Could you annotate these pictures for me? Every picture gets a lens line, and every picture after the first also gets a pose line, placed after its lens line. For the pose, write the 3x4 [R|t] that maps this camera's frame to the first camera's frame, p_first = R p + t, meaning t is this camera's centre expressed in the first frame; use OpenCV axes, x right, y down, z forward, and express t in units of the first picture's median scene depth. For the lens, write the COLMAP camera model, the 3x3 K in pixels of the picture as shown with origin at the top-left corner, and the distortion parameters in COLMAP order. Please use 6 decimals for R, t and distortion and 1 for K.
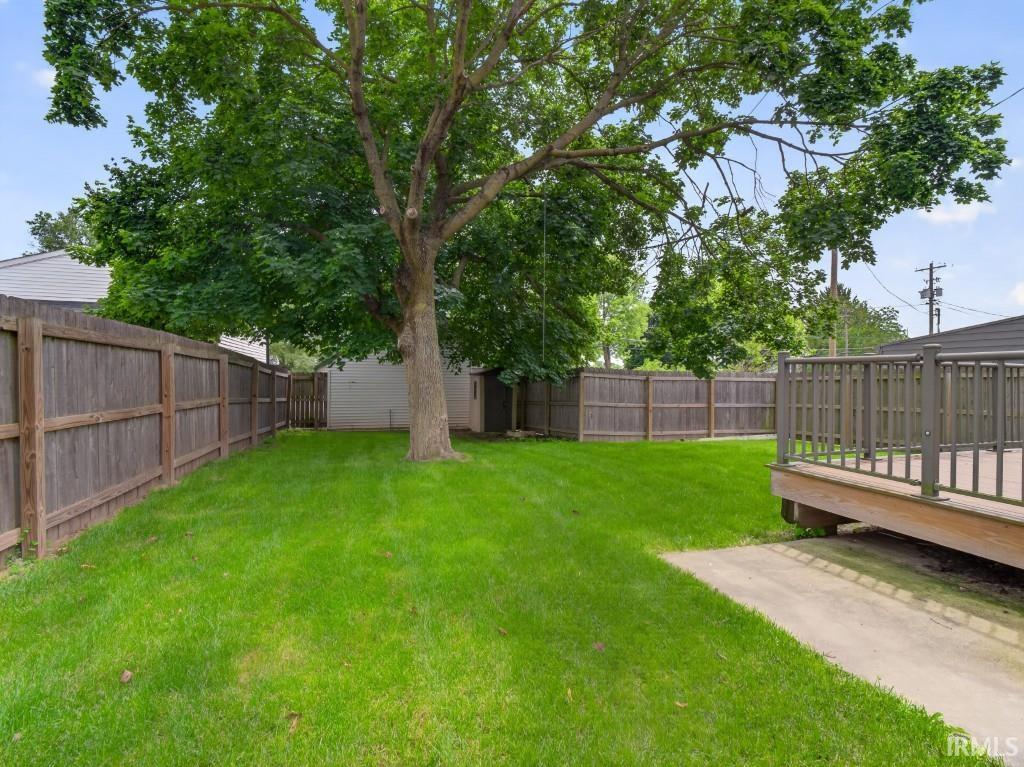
lens RADIAL K [[485.0, 0, 506.7], [0, 485.0, 384.4], [0, 0, 1]] dist [-0.002656, -0.000117]
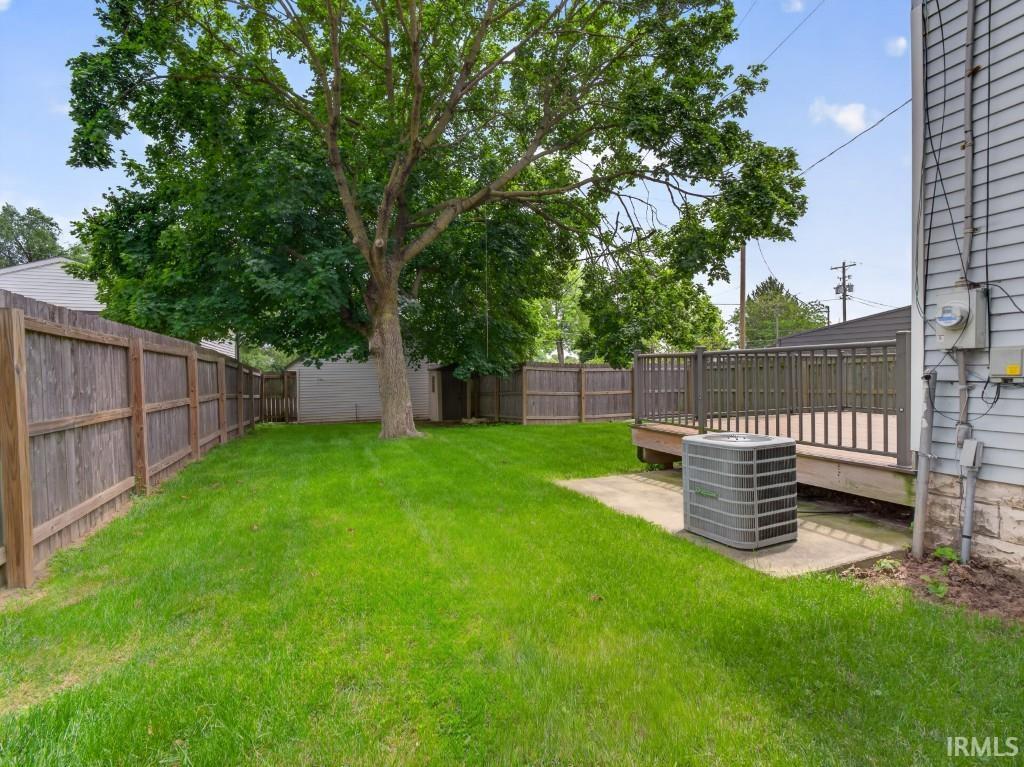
lens RADIAL K [[485.0, 0, 506.7], [0, 485.0, 384.4], [0, 0, 1]] dist [-0.002656, -0.000117]
pose [[0.996124, -0.022975, 0.084905, 0.014497], [0.022101, 0.999693, 0.011224, 0.006046], [-0.085137, -0.009304, 0.996326, -0.220915]]
